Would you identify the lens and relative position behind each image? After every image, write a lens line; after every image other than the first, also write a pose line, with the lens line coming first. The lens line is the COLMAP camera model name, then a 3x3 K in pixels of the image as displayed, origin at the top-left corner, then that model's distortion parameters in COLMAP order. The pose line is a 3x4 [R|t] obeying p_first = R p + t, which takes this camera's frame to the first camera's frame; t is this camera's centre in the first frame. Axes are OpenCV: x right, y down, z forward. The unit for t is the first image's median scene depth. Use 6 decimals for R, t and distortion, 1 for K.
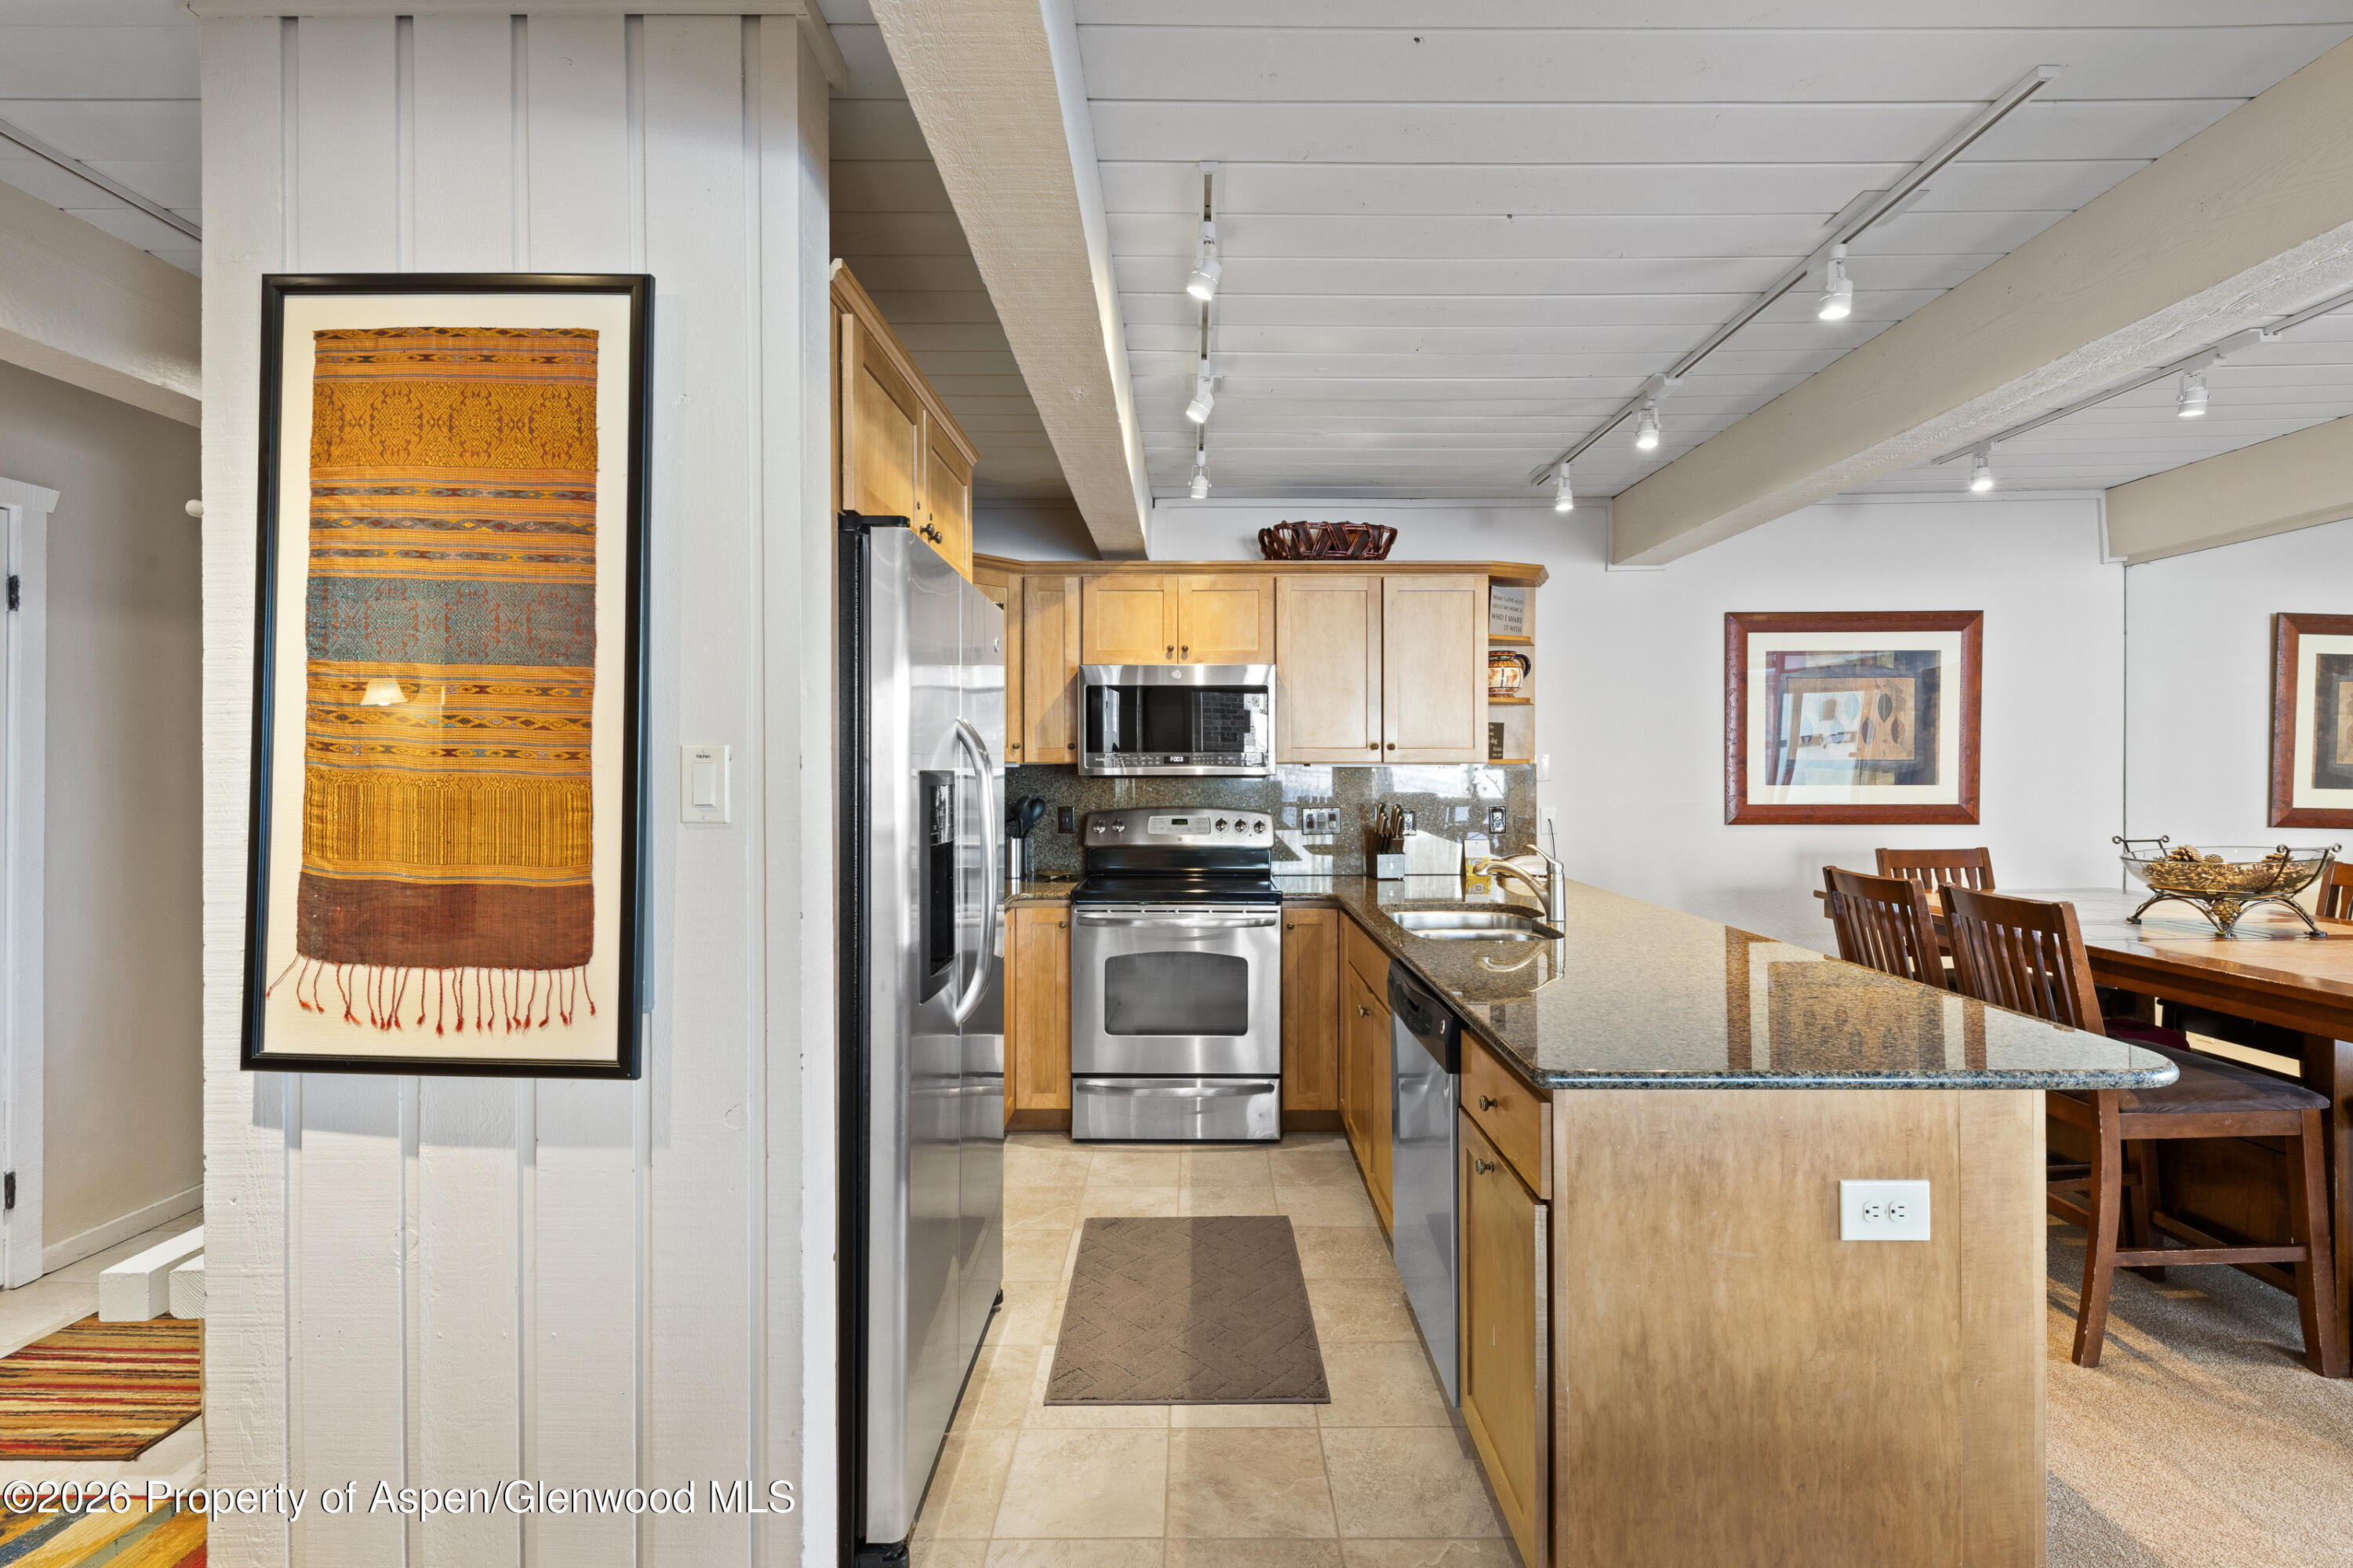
lens RADIAL K [[1043.2, 0, 1186.5], [0, 1043.2, 767.6], [0, 0, 1]] dist [0.001559, 0.000472]
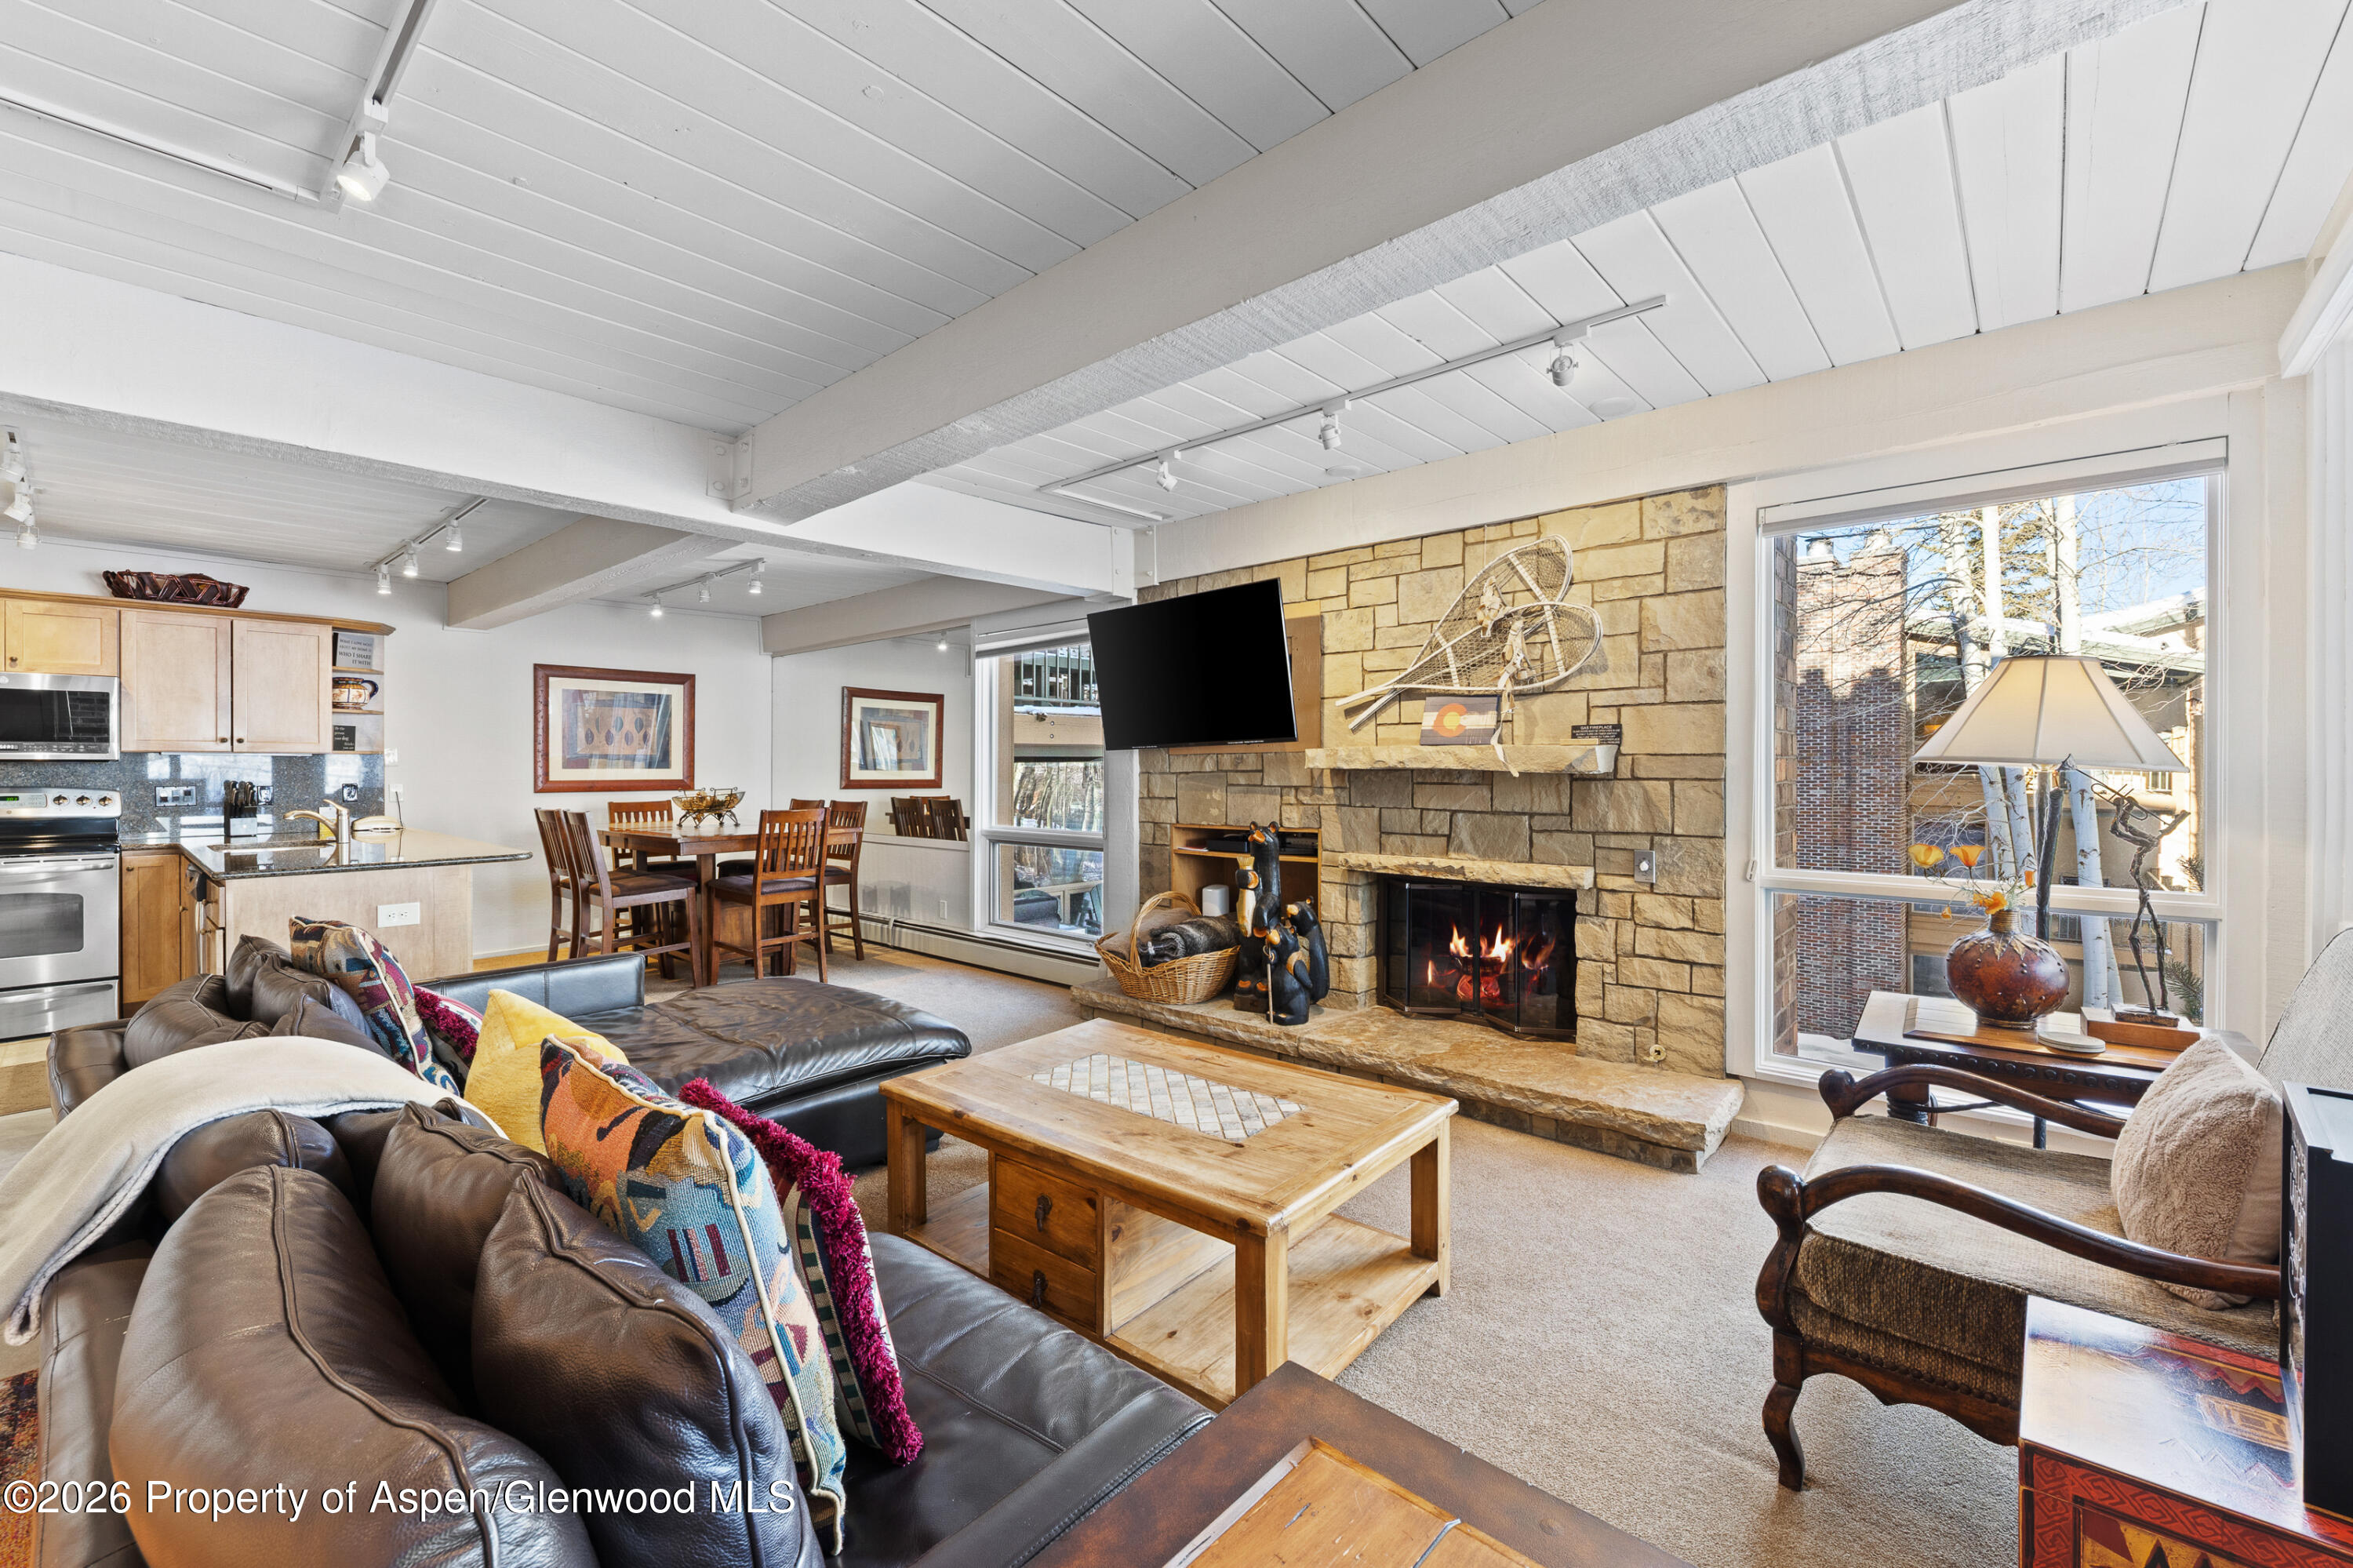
lens RADIAL K [[958.3, 0, 1179.9], [0, 958.3, 771.4], [0, 0, 1]] dist [0.014457, -0.007407]
pose [[0.657932, -0.001854, 0.753075, 0.048054], [0.000855, 0.999998, 0.001715, 0.020412], [-0.753077, -0.000484, 0.657932, -0.810700]]
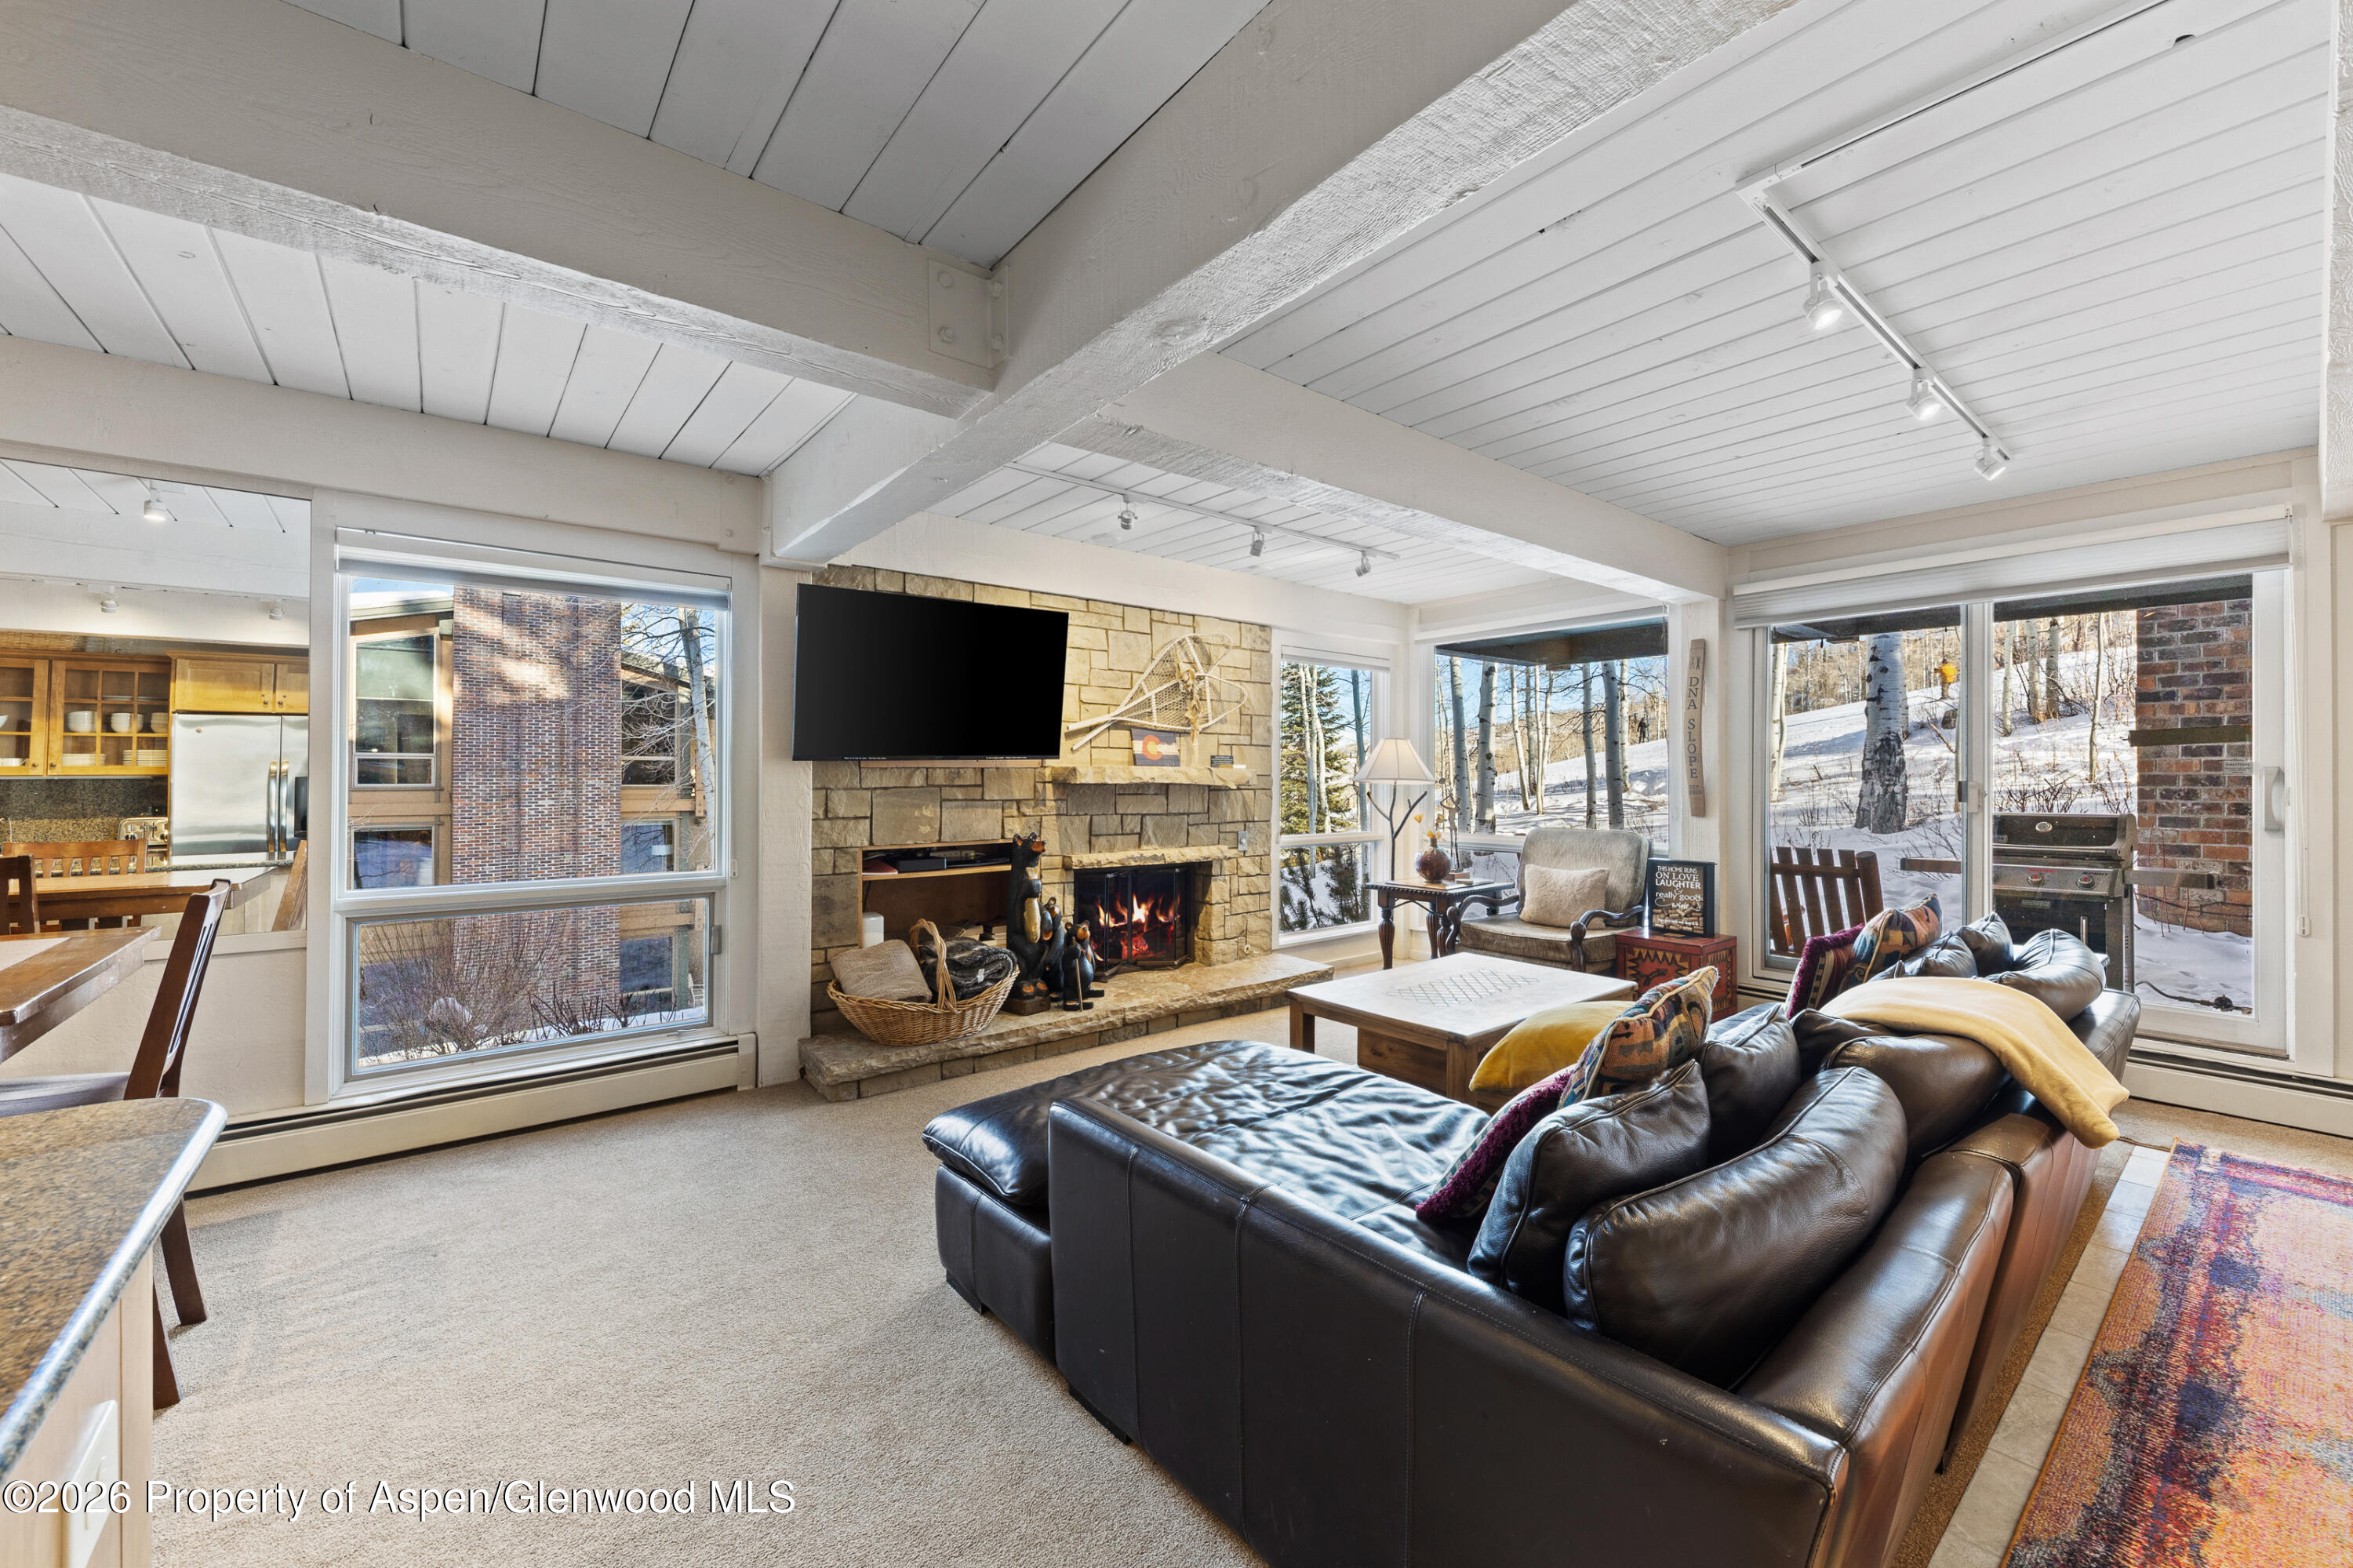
lens RADIAL K [[903.1, 0, 1190.3], [0, 903.1, 772.0], [0, 0, 1]] dist [0.008687, -0.004754]
pose [[-0.634840, 0.006307, 0.772618, -0.032520], [-0.000472, 0.999963, -0.008551, 0.014963], [-0.772644, -0.005793, -0.634813, 0.327999]]
